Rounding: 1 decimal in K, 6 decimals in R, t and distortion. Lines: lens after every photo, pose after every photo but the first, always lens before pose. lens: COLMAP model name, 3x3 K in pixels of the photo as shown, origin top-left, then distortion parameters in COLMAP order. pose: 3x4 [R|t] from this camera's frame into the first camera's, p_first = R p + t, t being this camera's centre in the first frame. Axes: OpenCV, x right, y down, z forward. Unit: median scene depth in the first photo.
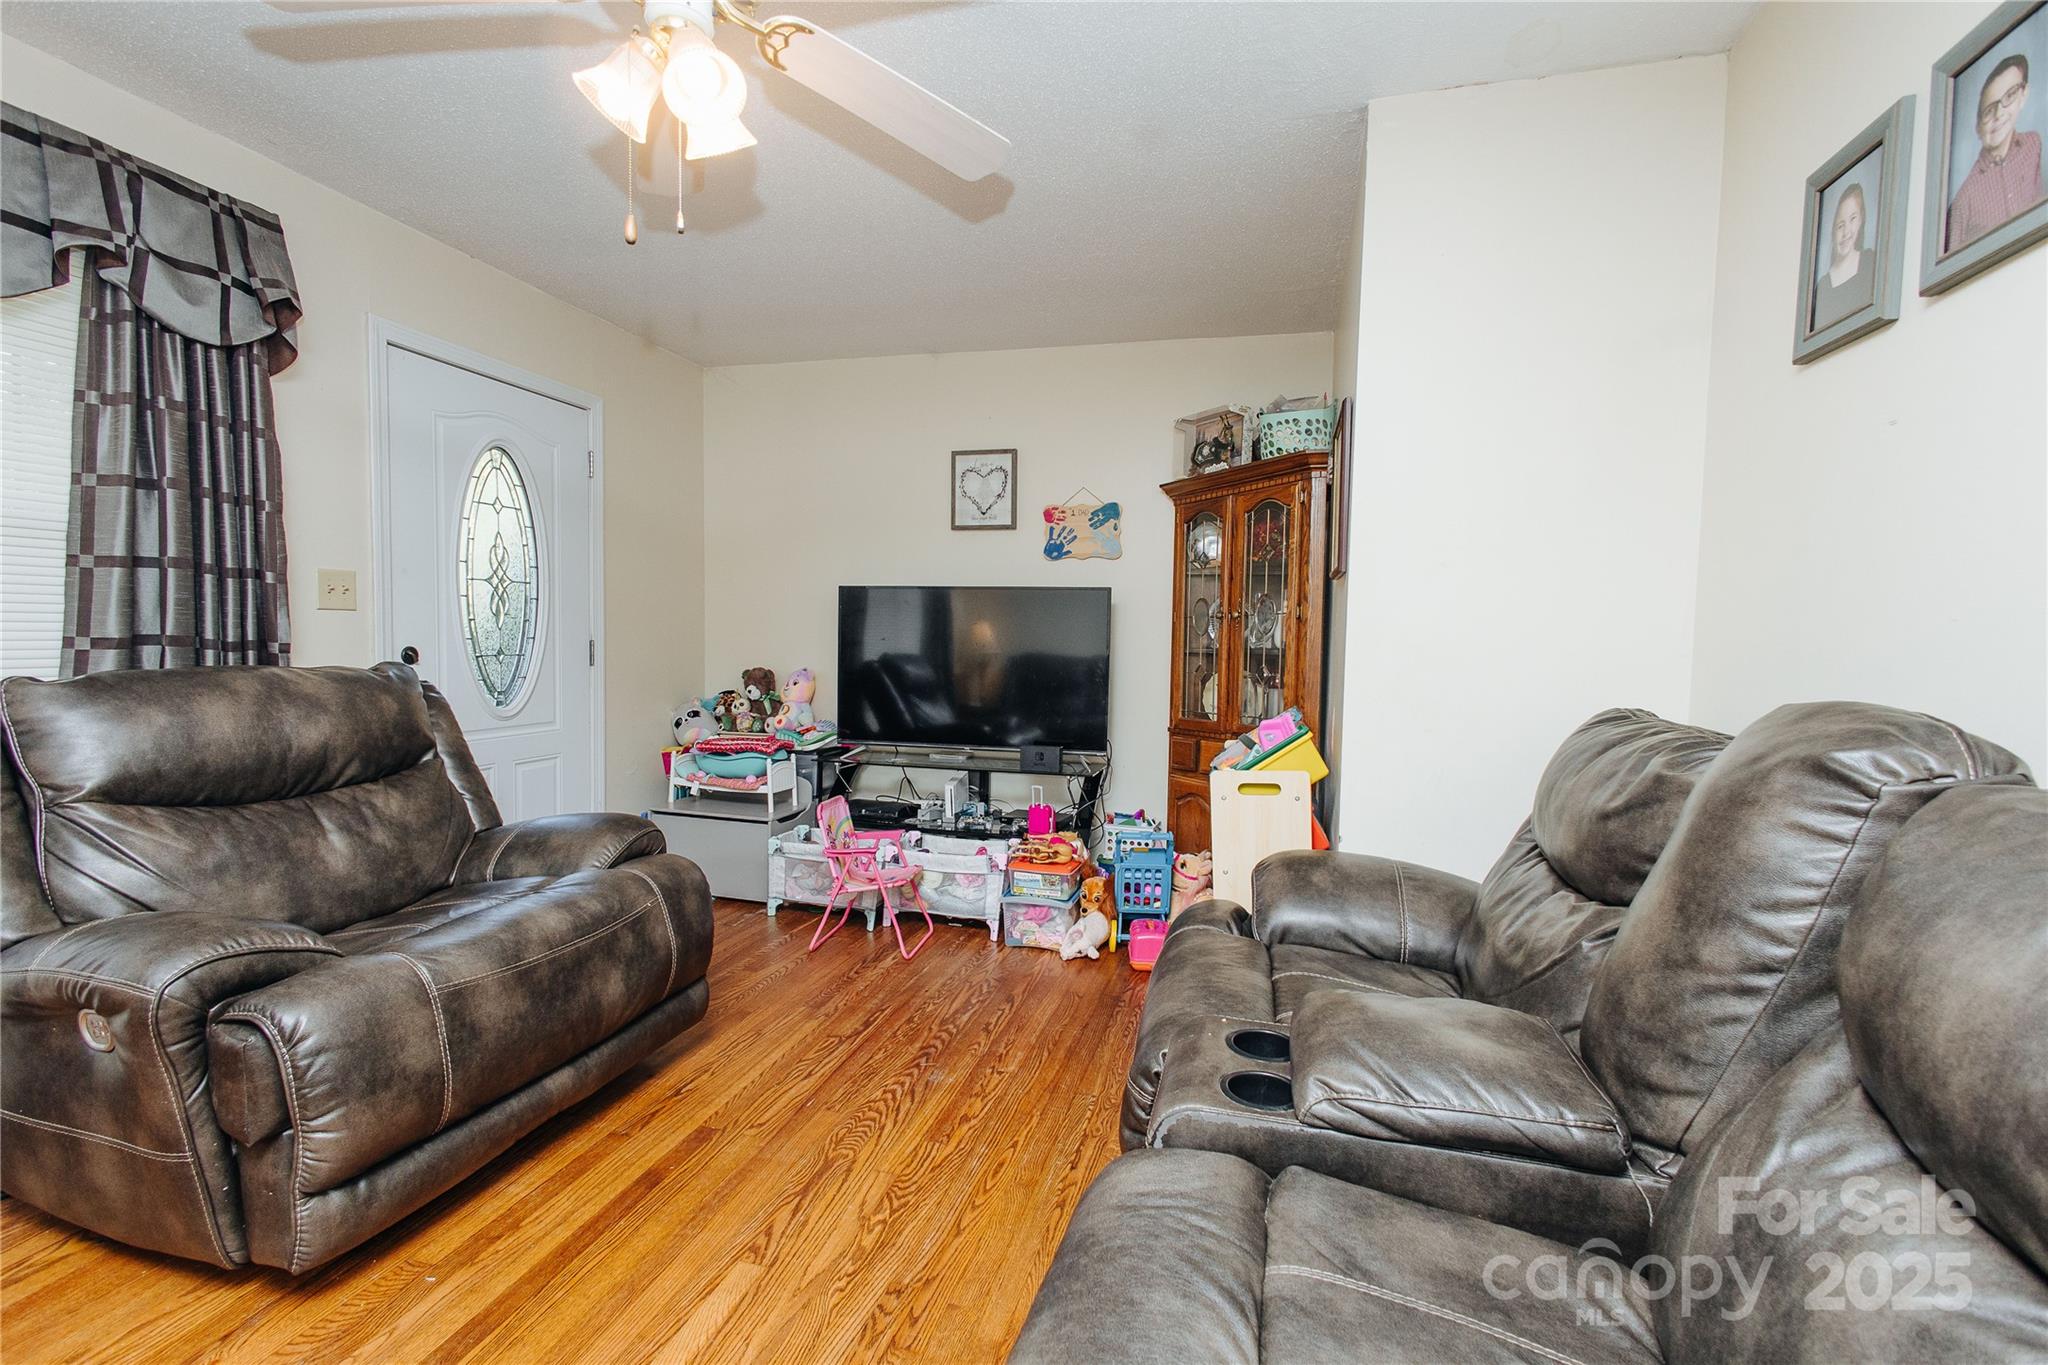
lens RADIAL K [[937.0, 0, 1025.3], [0, 937.0, 682.1], [0, 0, 1]] dist [0.014465, -0.004574]
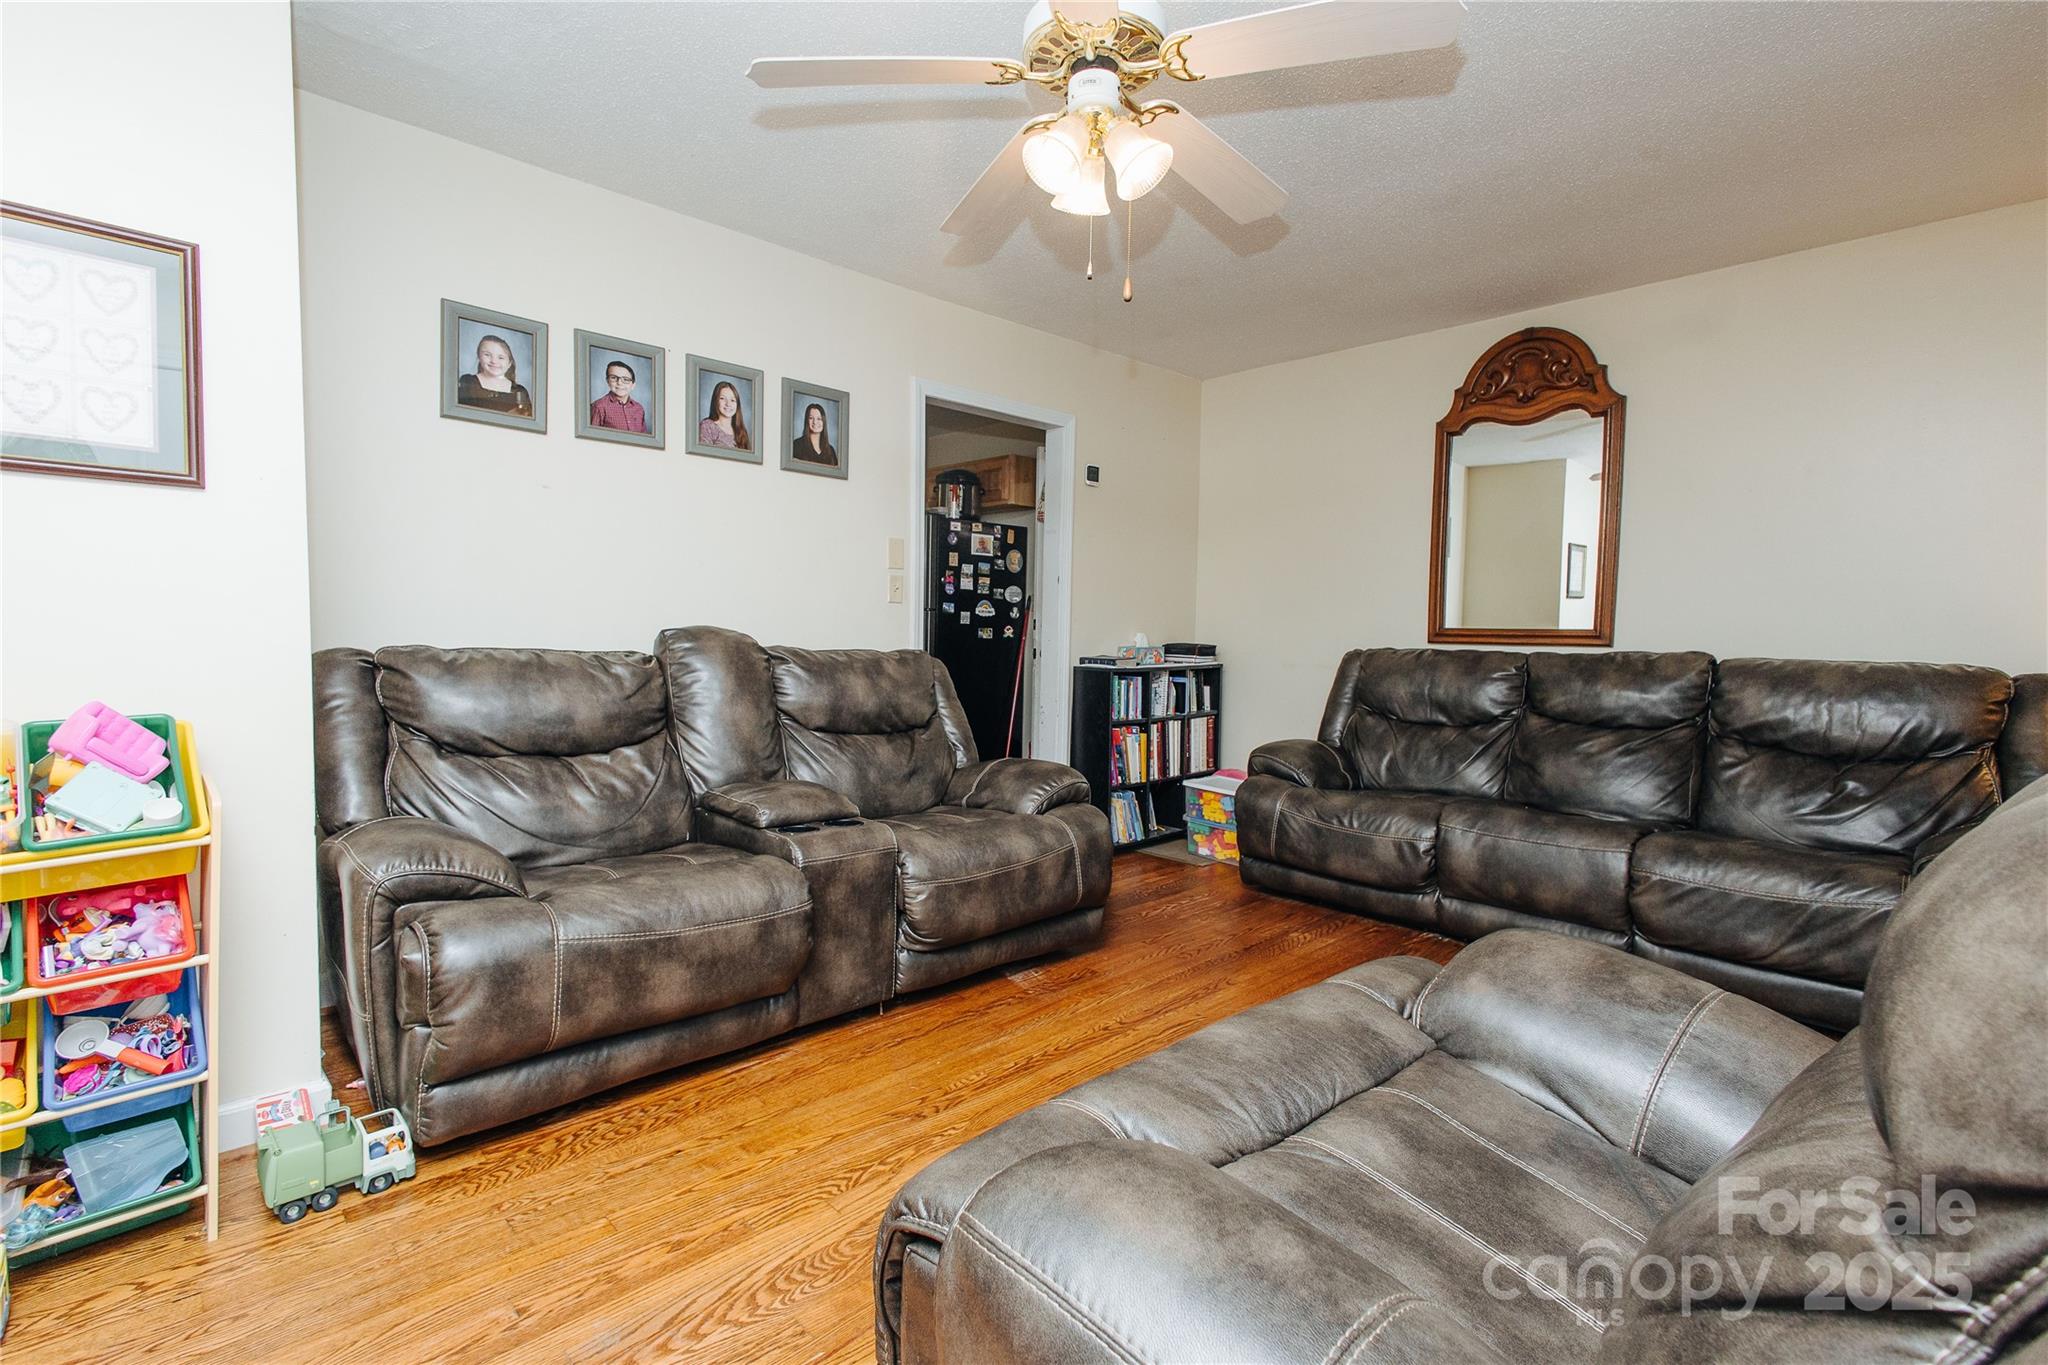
lens RADIAL K [[937.0, 0, 1026.3], [0, 937.0, 681.2], [0, 0, 1]] dist [0.014465, -0.004574]
pose [[-0.855766, -0.064909, 0.513275, -0.570804], [-0.010734, 0.994113, 0.107819, -0.053833], [-0.517252, 0.086758, -0.851424, 1.271337]]
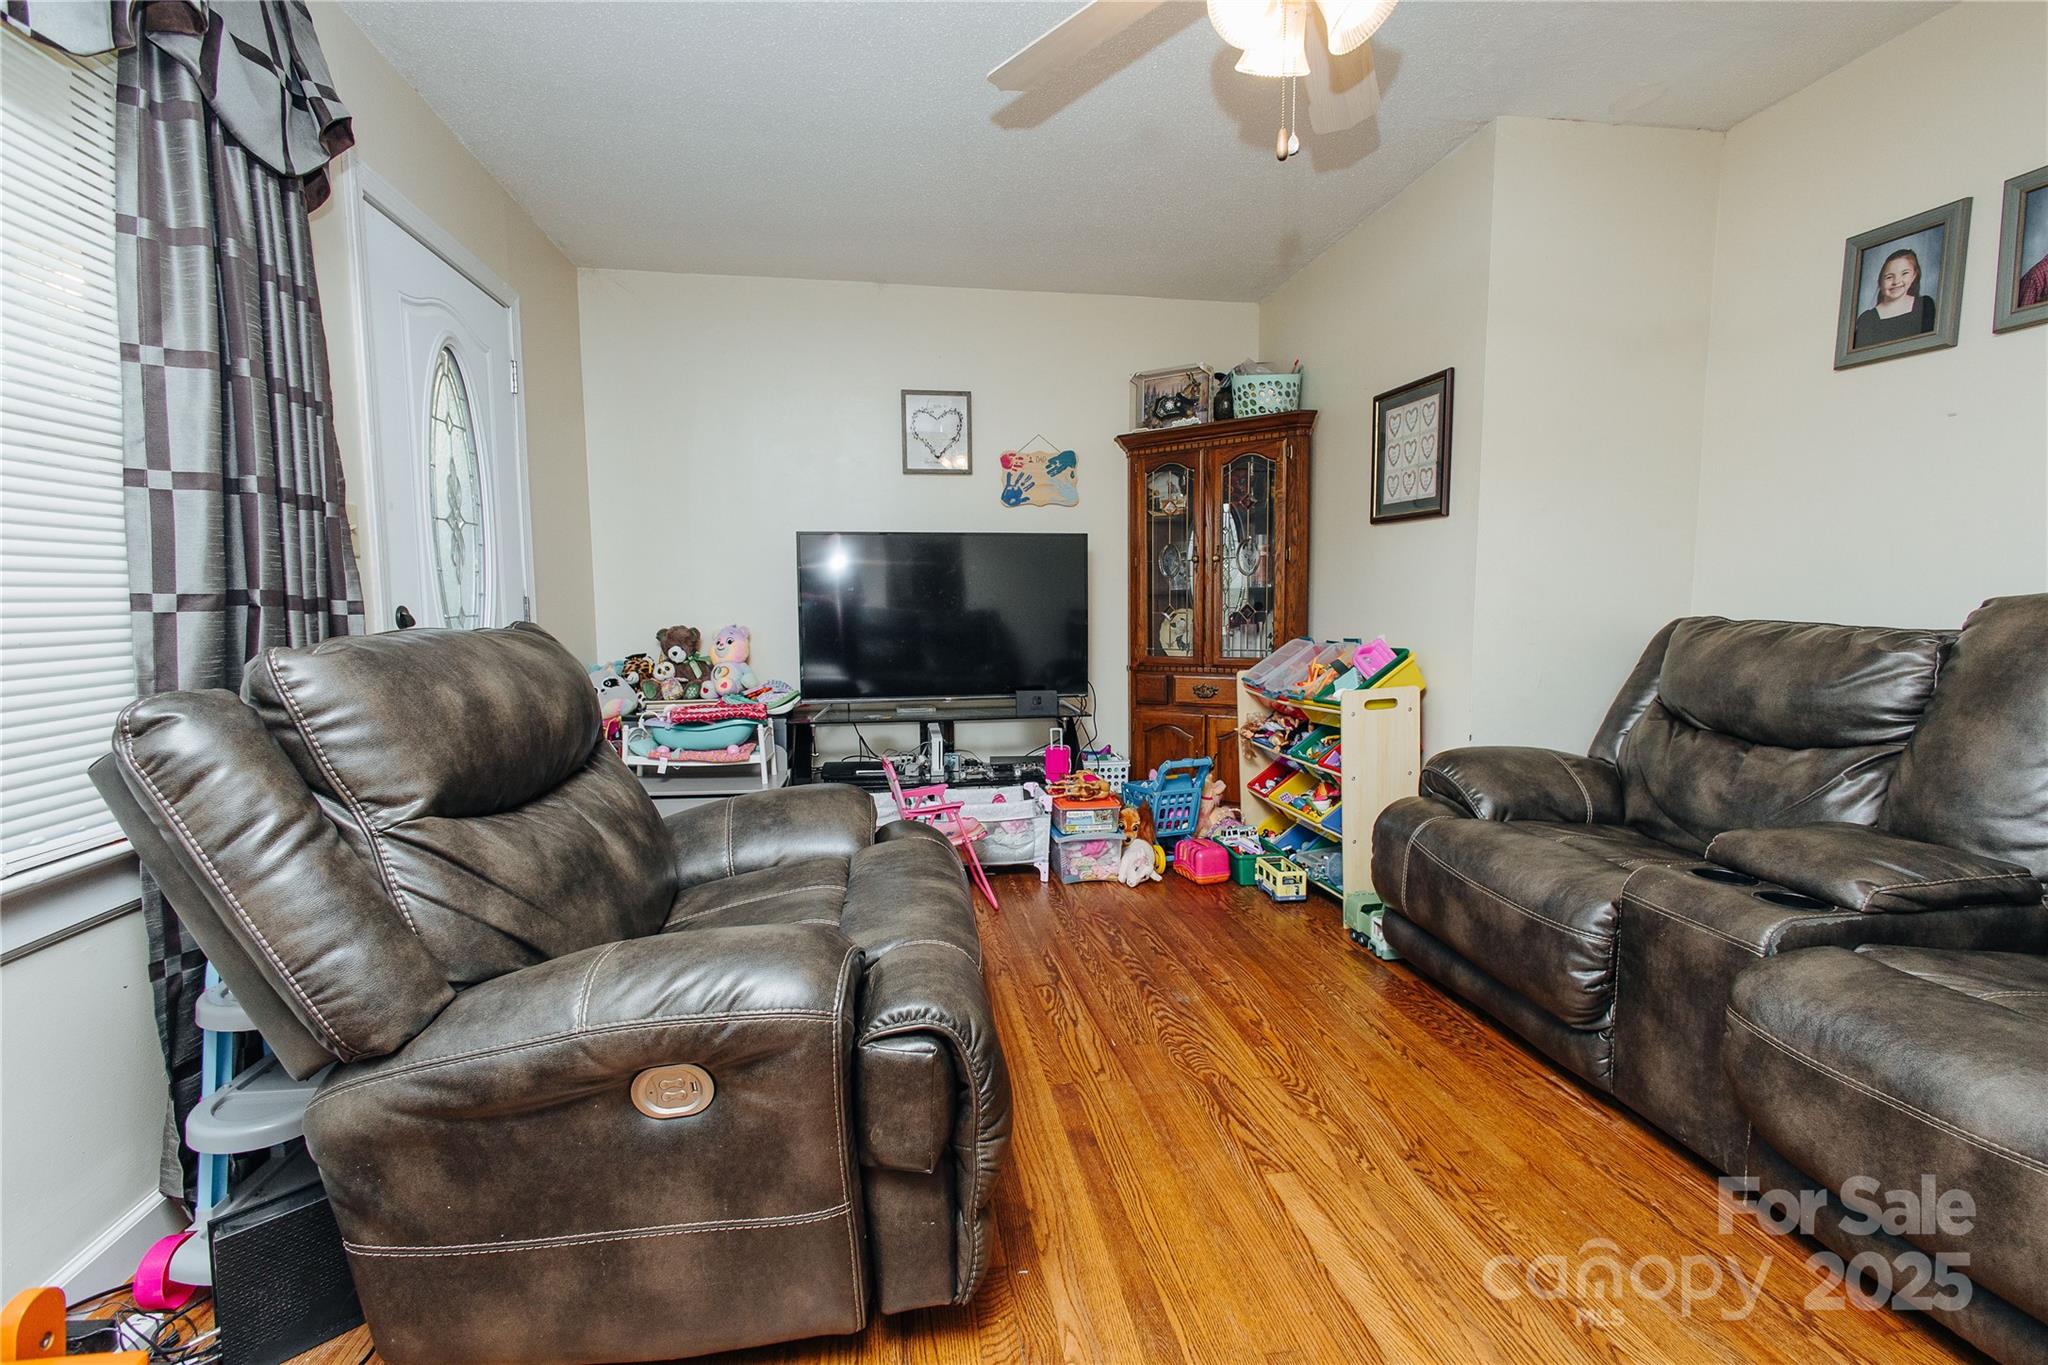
lens RADIAL K [[937.0, 0, 1025.4], [0, 937.0, 679.4], [0, 0, 1]] dist [0.014465, -0.004574]
pose [[0.911284, -0.060665, 0.407286, -0.629141], [0.042898, 0.997693, 0.052624, 0.003362], [-0.409539, -0.030484, 0.911783, 0.121765]]
